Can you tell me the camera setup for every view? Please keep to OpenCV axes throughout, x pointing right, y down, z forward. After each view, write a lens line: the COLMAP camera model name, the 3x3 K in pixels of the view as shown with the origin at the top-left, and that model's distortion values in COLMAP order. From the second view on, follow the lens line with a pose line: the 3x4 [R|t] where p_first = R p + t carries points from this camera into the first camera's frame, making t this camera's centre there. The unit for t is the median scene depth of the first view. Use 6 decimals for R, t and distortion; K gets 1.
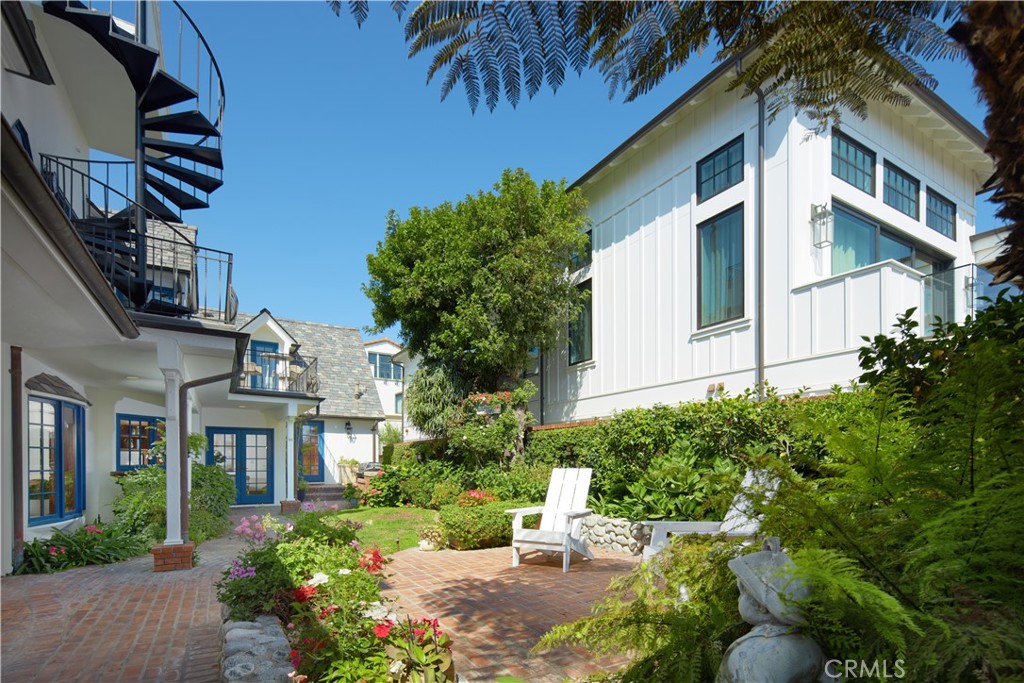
lens RADIAL K [[495.8, 0, 517.7], [0, 495.8, 459.1], [0, 0, 1]] dist [0.010127, -0.000194]
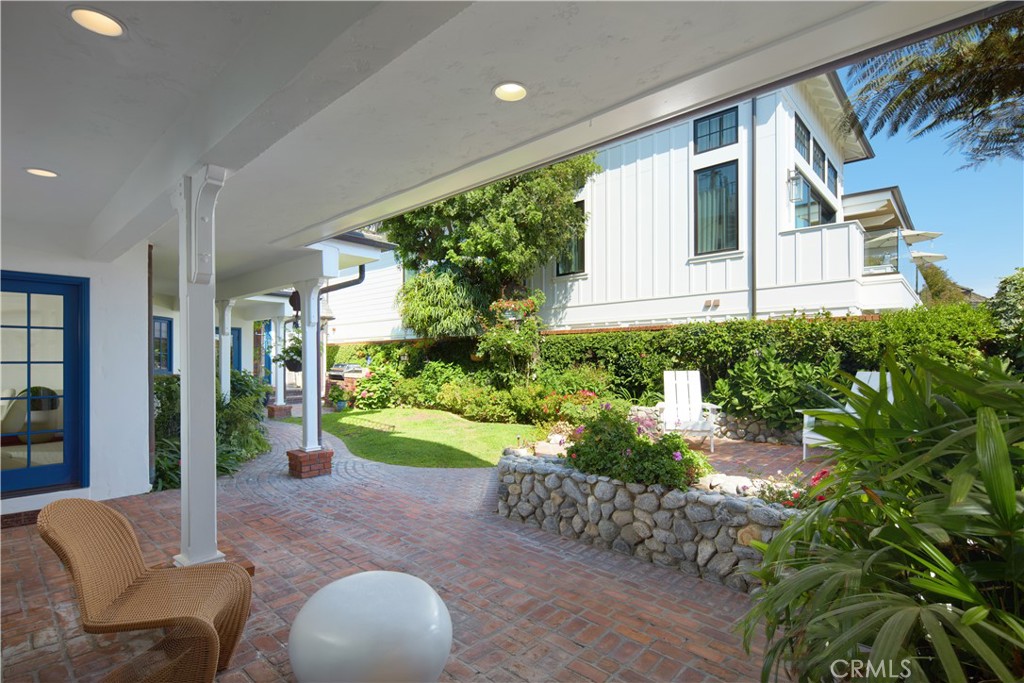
lens RADIAL K [[495.8, 0, 510.9], [0, 495.8, 359.4], [0, 0, 1]] dist [0.010127, -0.000194]
pose [[0.956353, -0.004771, 0.292176, -0.439672], [0.002979, 0.999974, 0.006579, -0.011826], [-0.292199, -0.005421, 0.956342, -0.049228]]
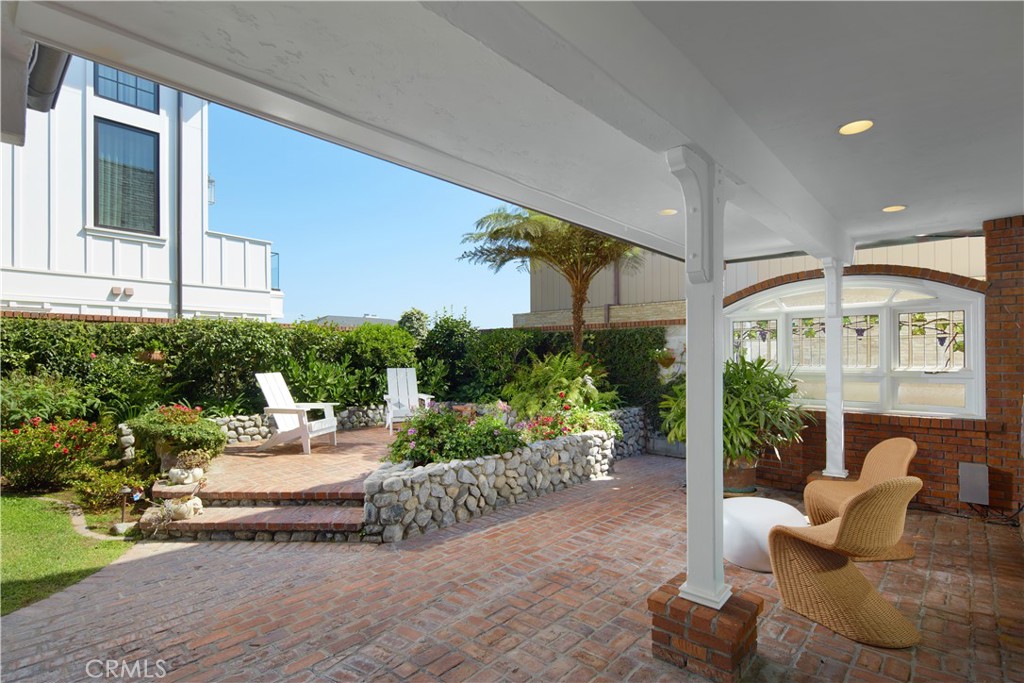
lens RADIAL K [[495.8, 0, 512.0], [0, 495.8, 350.7], [0, 0, 1]] dist [0.010127, -0.000194]
pose [[-0.292458, 0.007220, 0.956251, -0.786487], [-0.000887, 0.999969, -0.007822, -0.015637], [-0.956278, -0.003136, -0.292442, 0.518859]]
